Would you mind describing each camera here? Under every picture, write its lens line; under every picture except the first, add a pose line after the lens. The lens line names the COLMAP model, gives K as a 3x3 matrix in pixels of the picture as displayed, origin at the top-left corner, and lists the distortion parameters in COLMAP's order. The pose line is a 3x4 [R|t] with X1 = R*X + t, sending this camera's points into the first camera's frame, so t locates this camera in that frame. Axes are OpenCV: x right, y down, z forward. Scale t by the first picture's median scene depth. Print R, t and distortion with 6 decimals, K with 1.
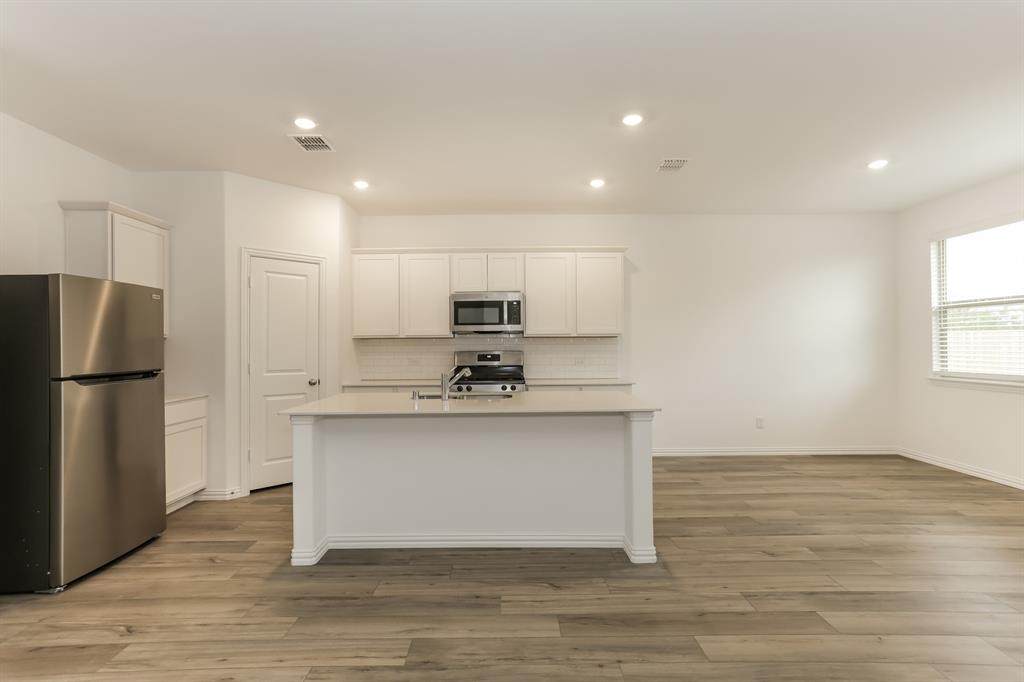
lens RADIAL K [[488.3, 0, 506.7], [0, 488.3, 341.4], [0, 0, 1]] dist [-0.040470, 0.030780]
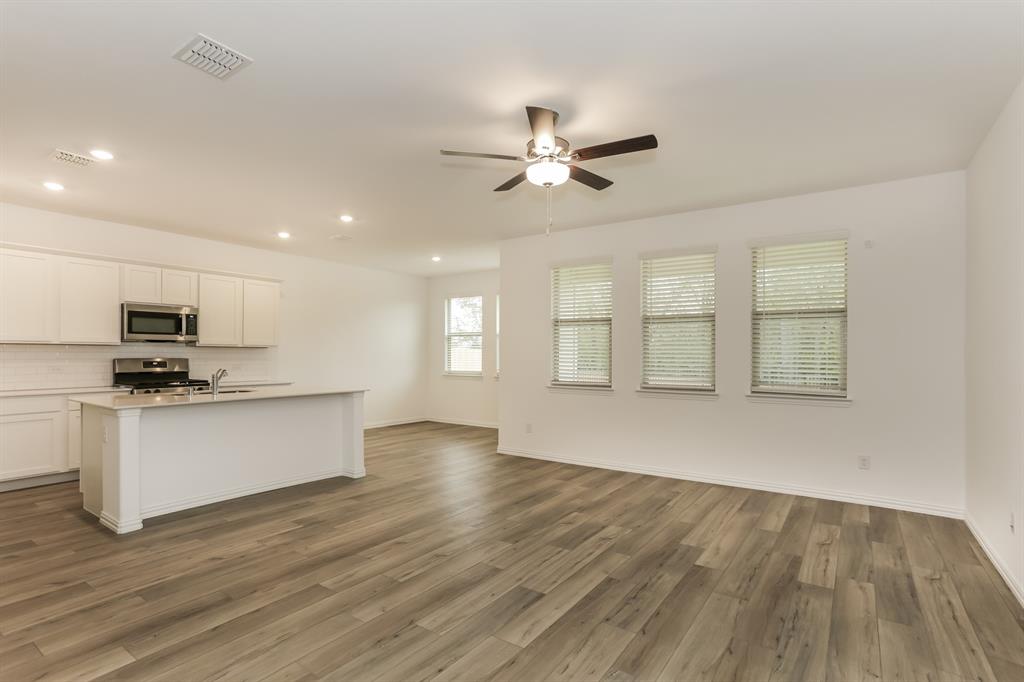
lens RADIAL K [[504.8, 0, 513.6], [0, 504.8, 355.6], [0, 0, 1]] dist [-0.023325, 0.000110]
pose [[0.574489, 0.009656, 0.818456, -0.639483], [-0.014062, 0.999899, -0.001926, 0.005762], [-0.818392, -0.010403, 0.574567, -0.361524]]
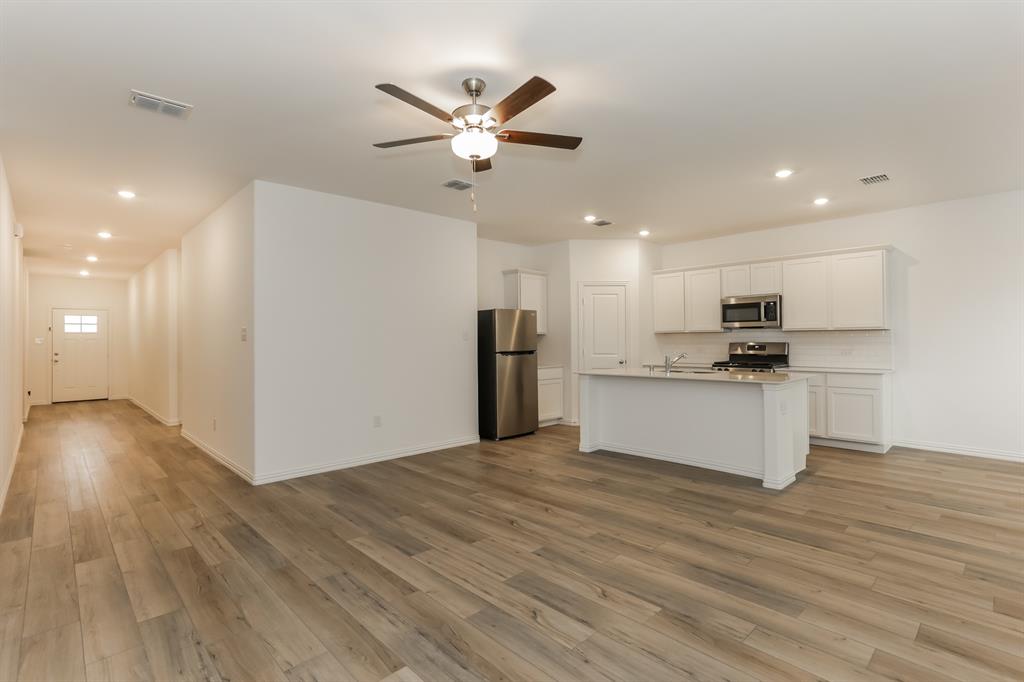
lens RADIAL K [[488.3, 0, 506.7], [0, 488.3, 341.4], [0, 0, 1]] dist [-0.040470, 0.030780]
pose [[0.687455, 0.004198, -0.726215, 0.559419], [0.008725, 0.999863, 0.014039, -0.007838], [0.726175, -0.015987, 0.687324, -0.402548]]
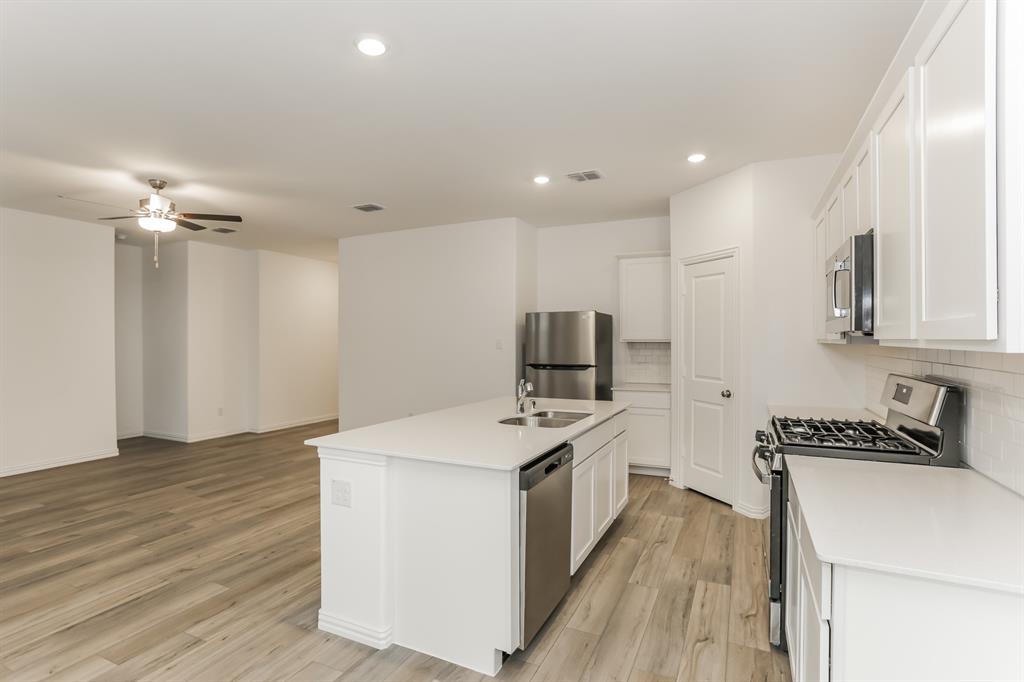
lens RADIAL K [[491.0, 0, 500.2], [0, 491.0, 342.4], [0, 0, 1]] dist [-0.013508, 0.001132]
pose [[-0.434102, 0.011852, -0.900786, 0.651423], [0.013218, 0.999890, 0.006786, -0.022684], [0.900767, -0.008961, -0.434211, 1.168447]]
